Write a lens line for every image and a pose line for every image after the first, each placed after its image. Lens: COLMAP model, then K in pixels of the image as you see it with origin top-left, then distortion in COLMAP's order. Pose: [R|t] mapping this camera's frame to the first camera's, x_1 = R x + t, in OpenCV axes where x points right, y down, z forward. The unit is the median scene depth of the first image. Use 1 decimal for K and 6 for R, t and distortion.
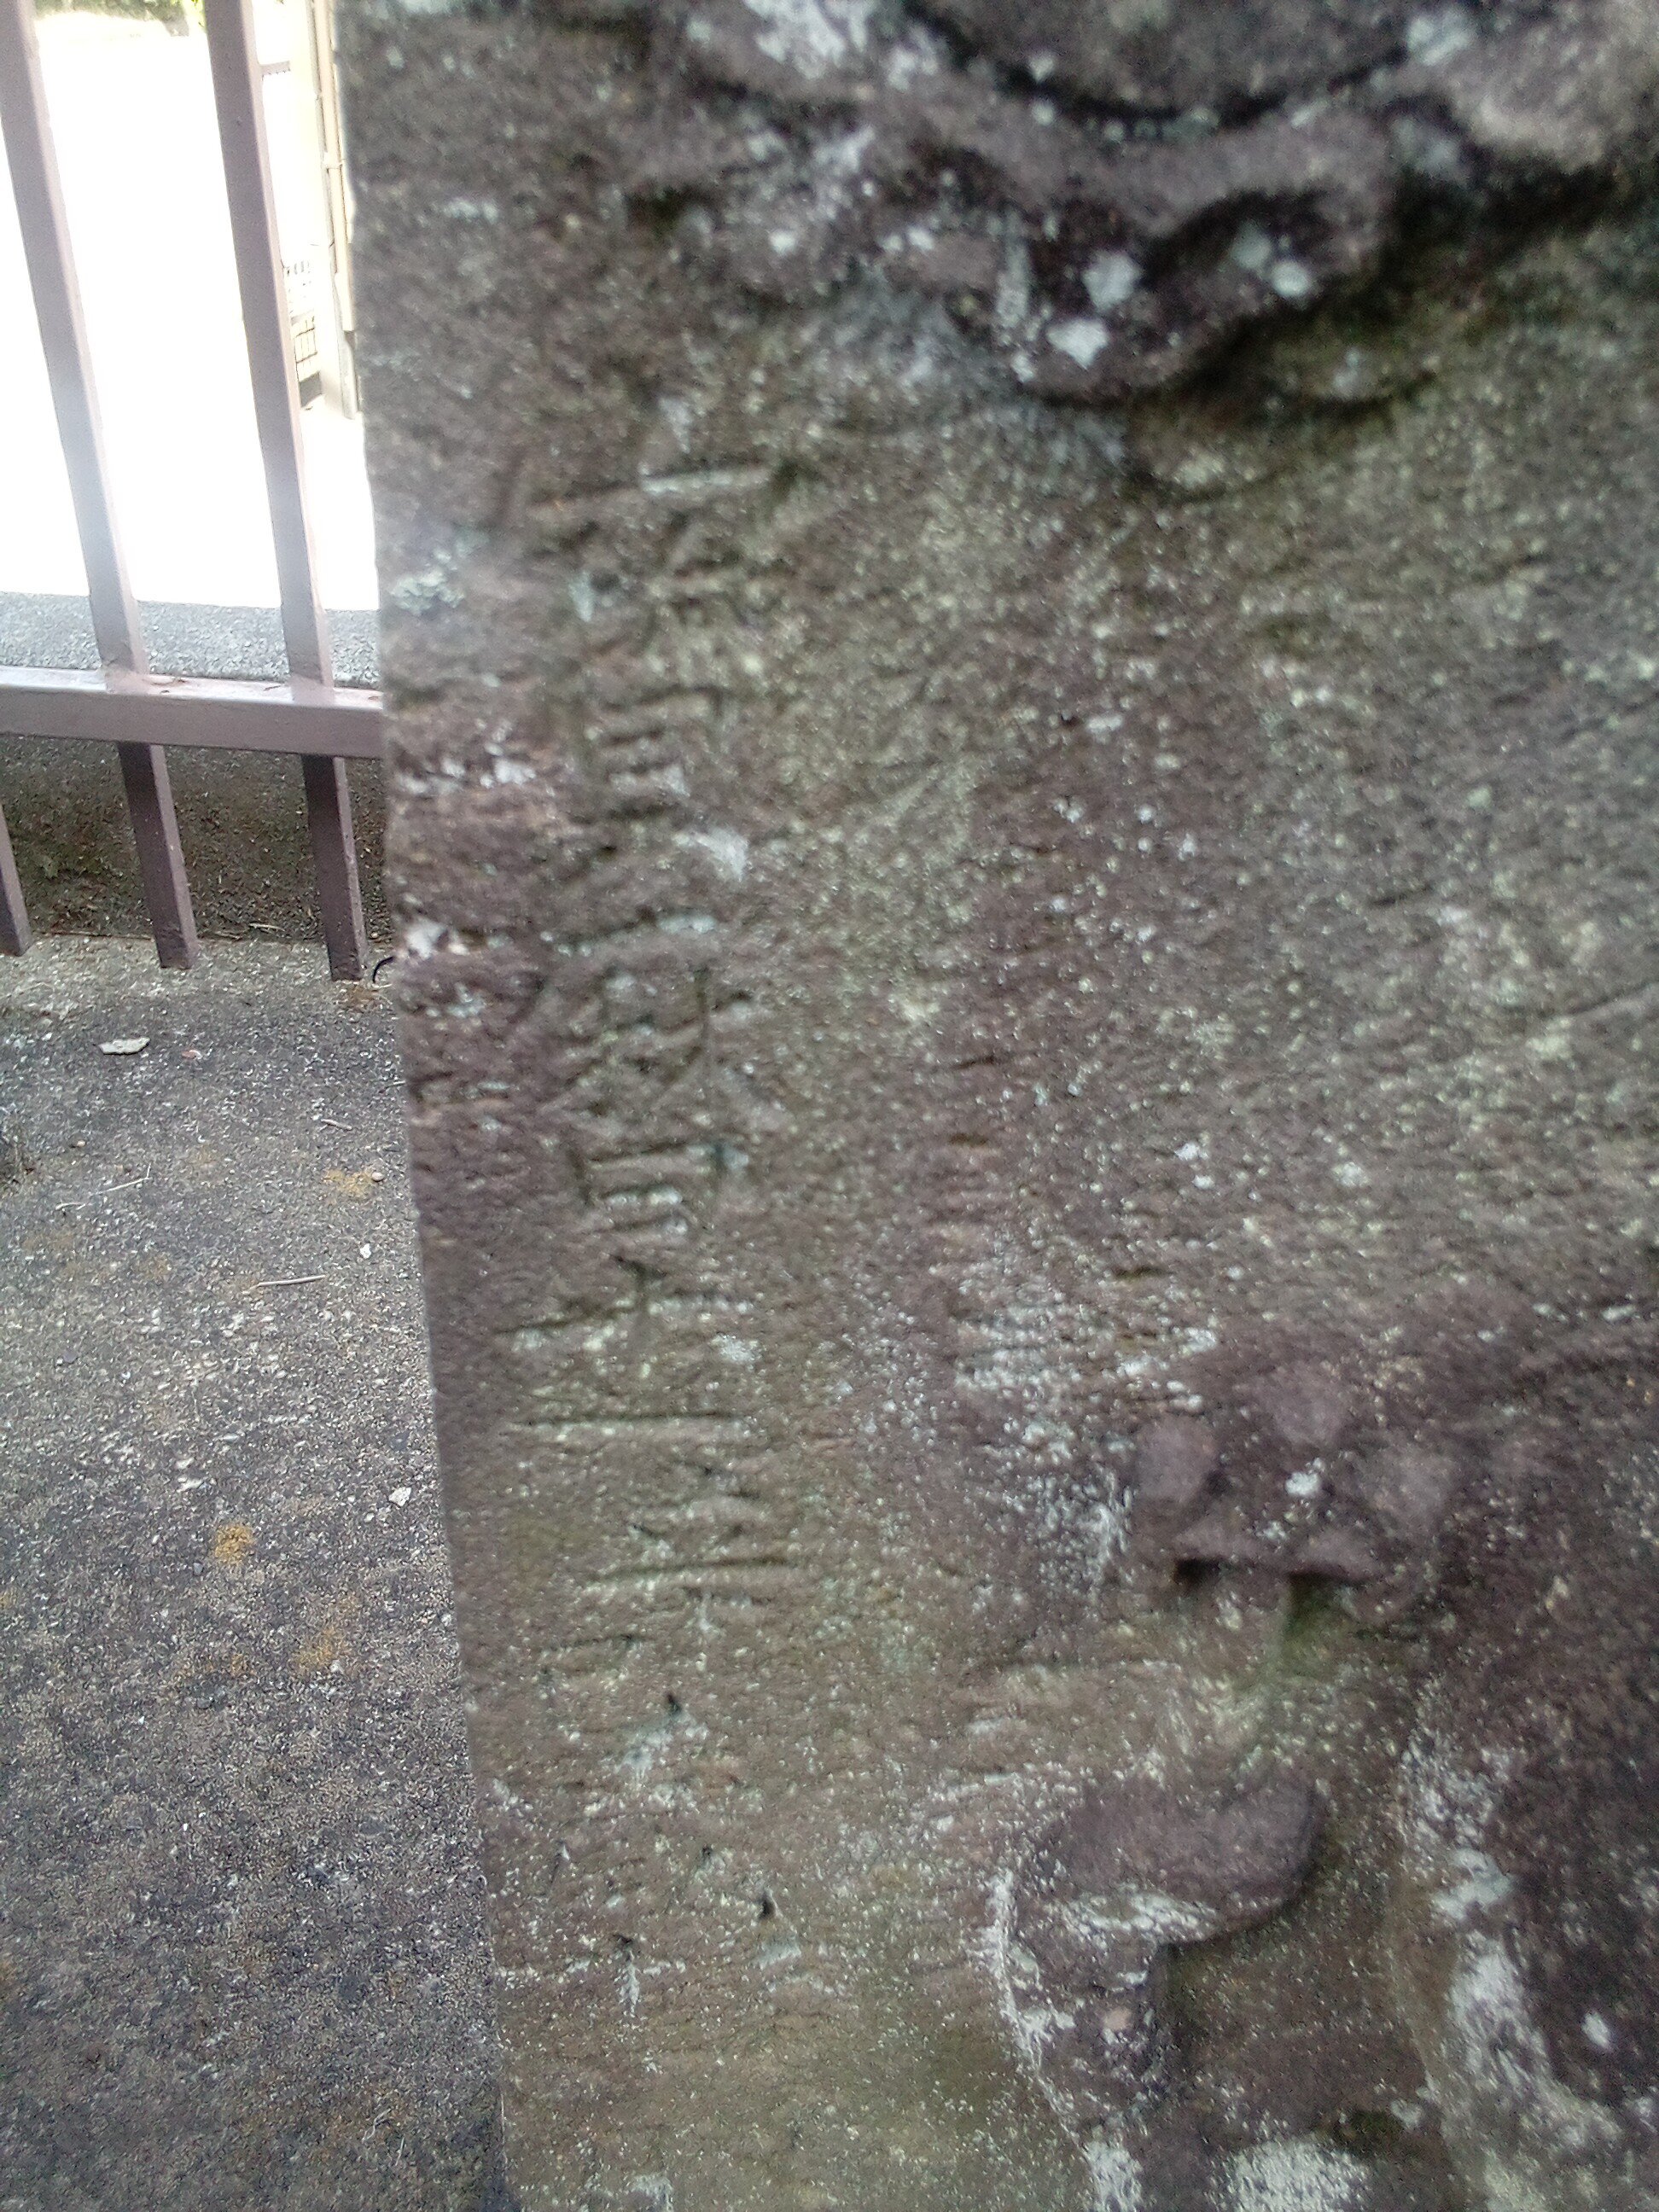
lens RADIAL K [[1846.8, 0, 822.9], [0, 1846.8, 1102.9], [0, 0, 1]] dist [0.059447, -0.088399]
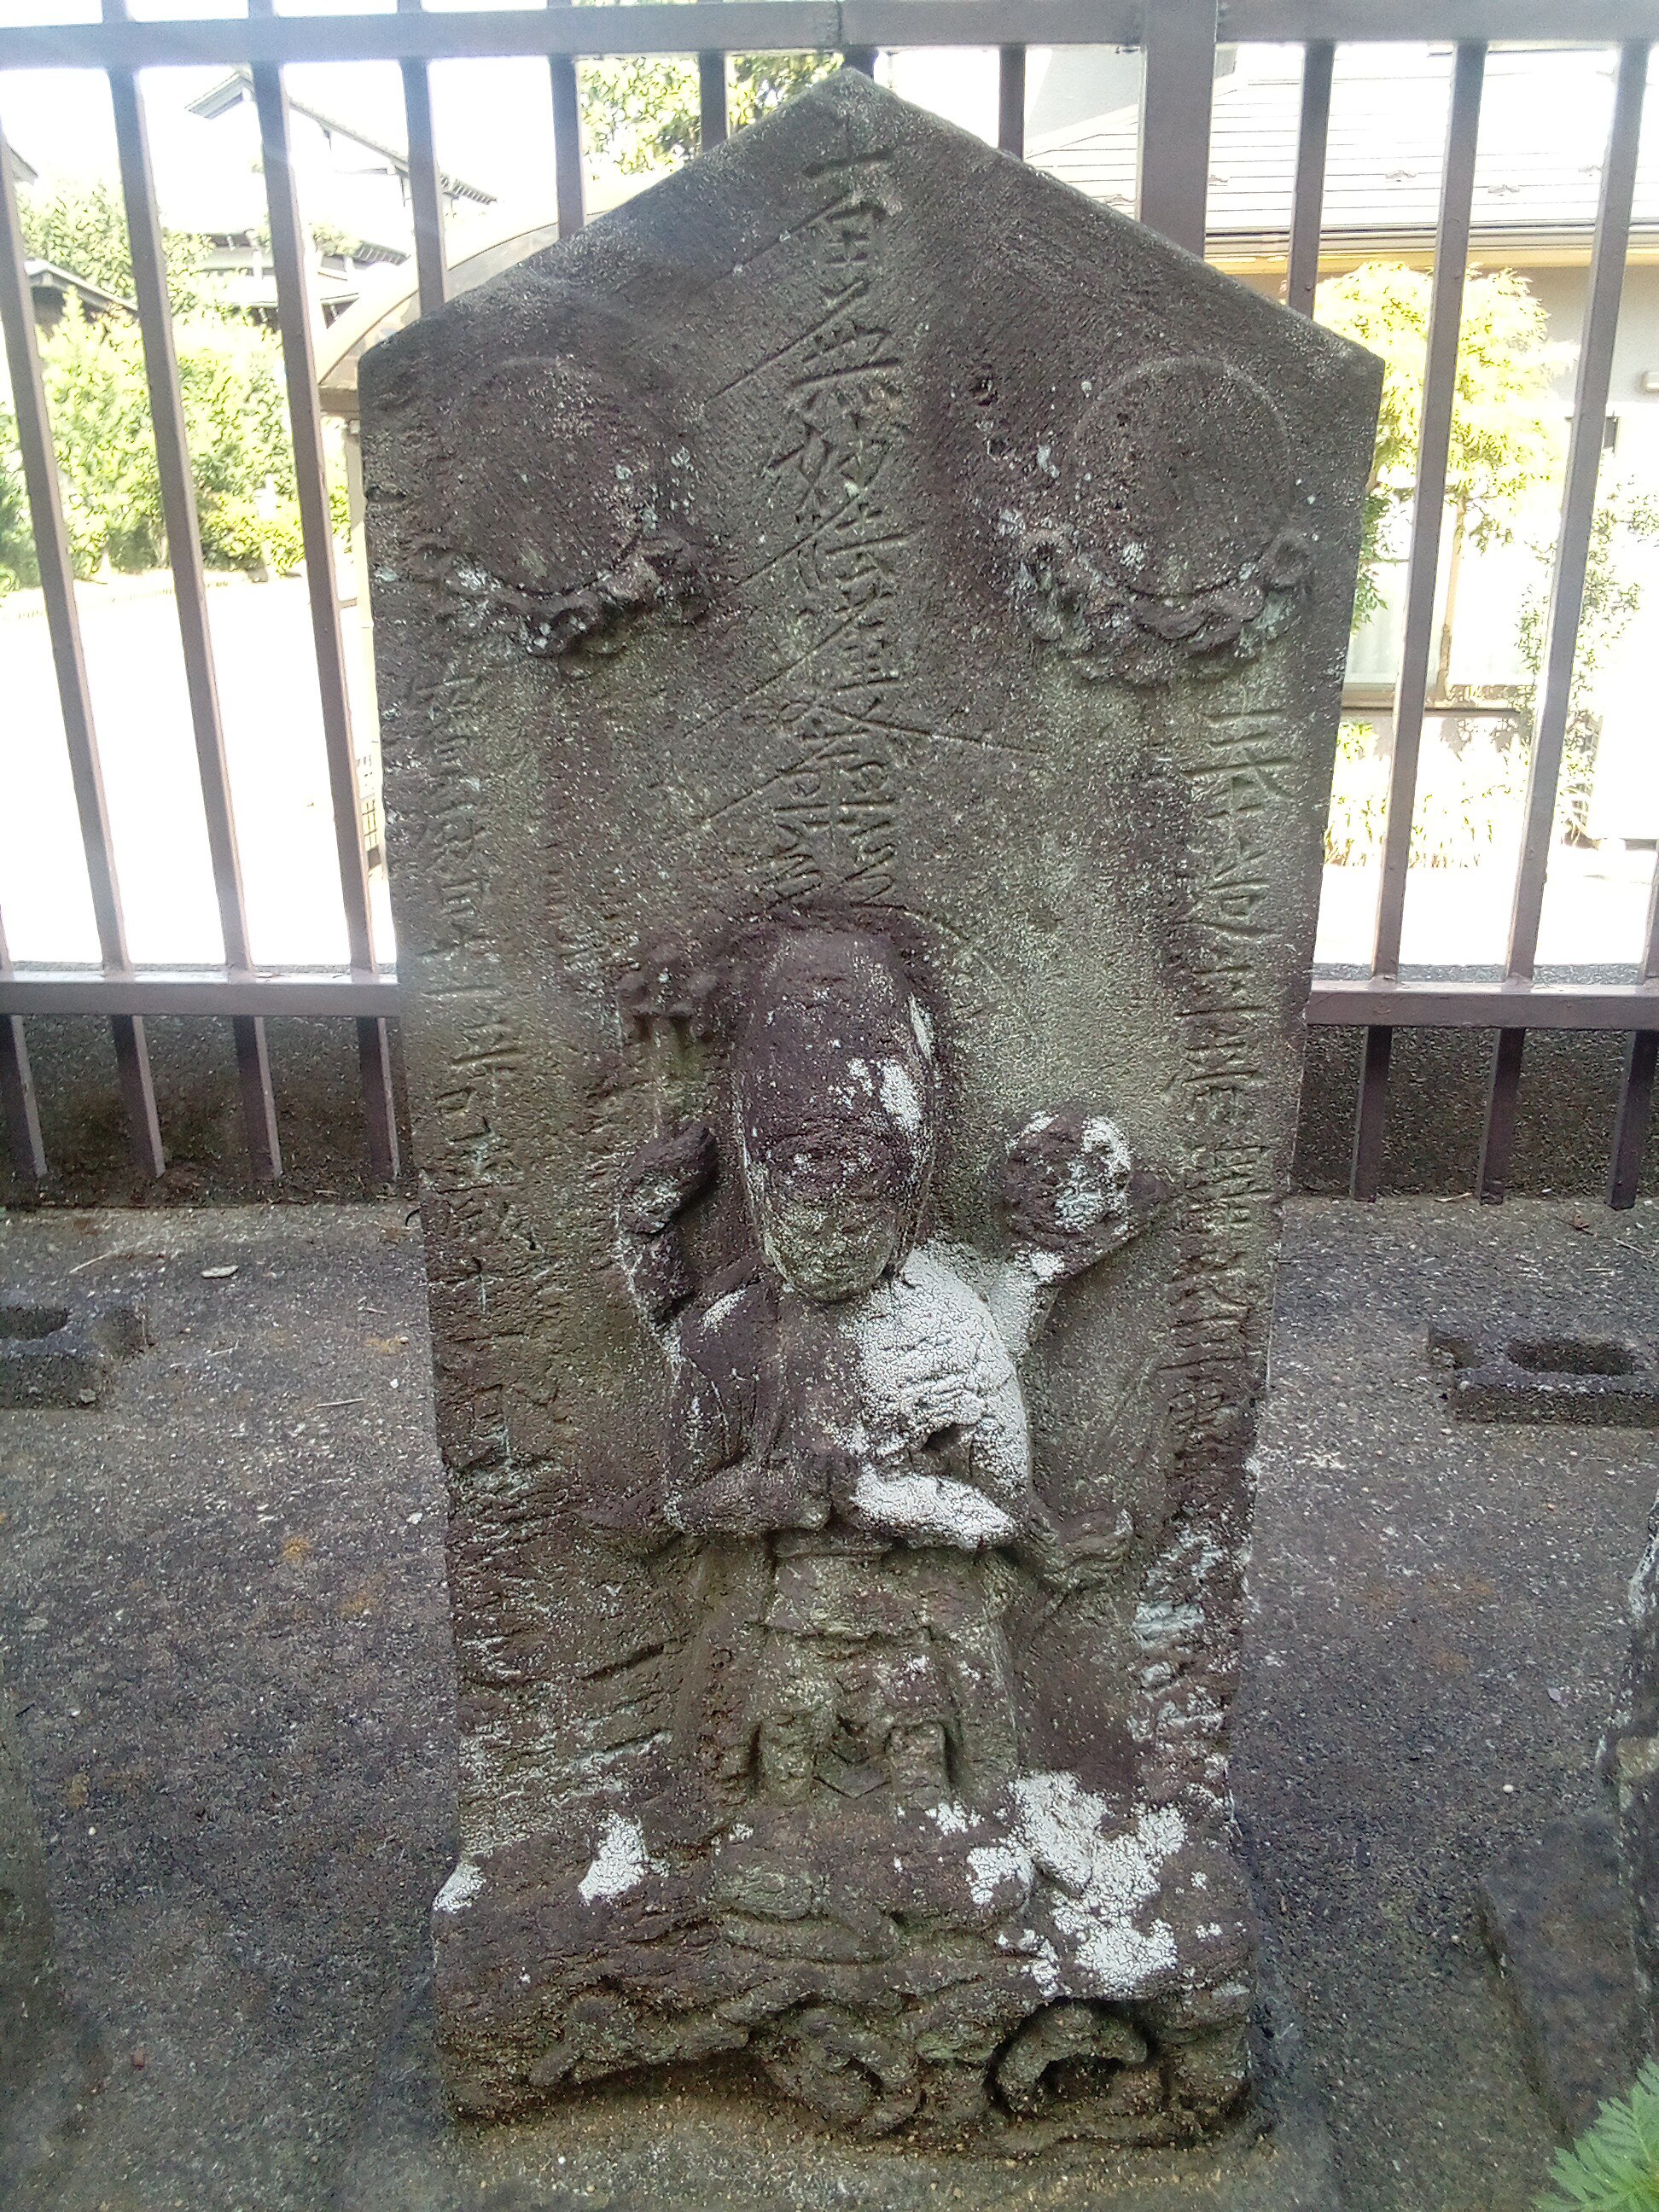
lens RADIAL K [[1846.8, 0, 835.1], [0, 1846.8, 1101.5], [0, 0, 1]] dist [0.059447, -0.088399]
pose [[0.998898, -0.045081, -0.013071, 0.576722], [0.040742, 0.971035, -0.235440, 1.159400], [0.023306, 0.234648, 0.971801, -2.029911]]
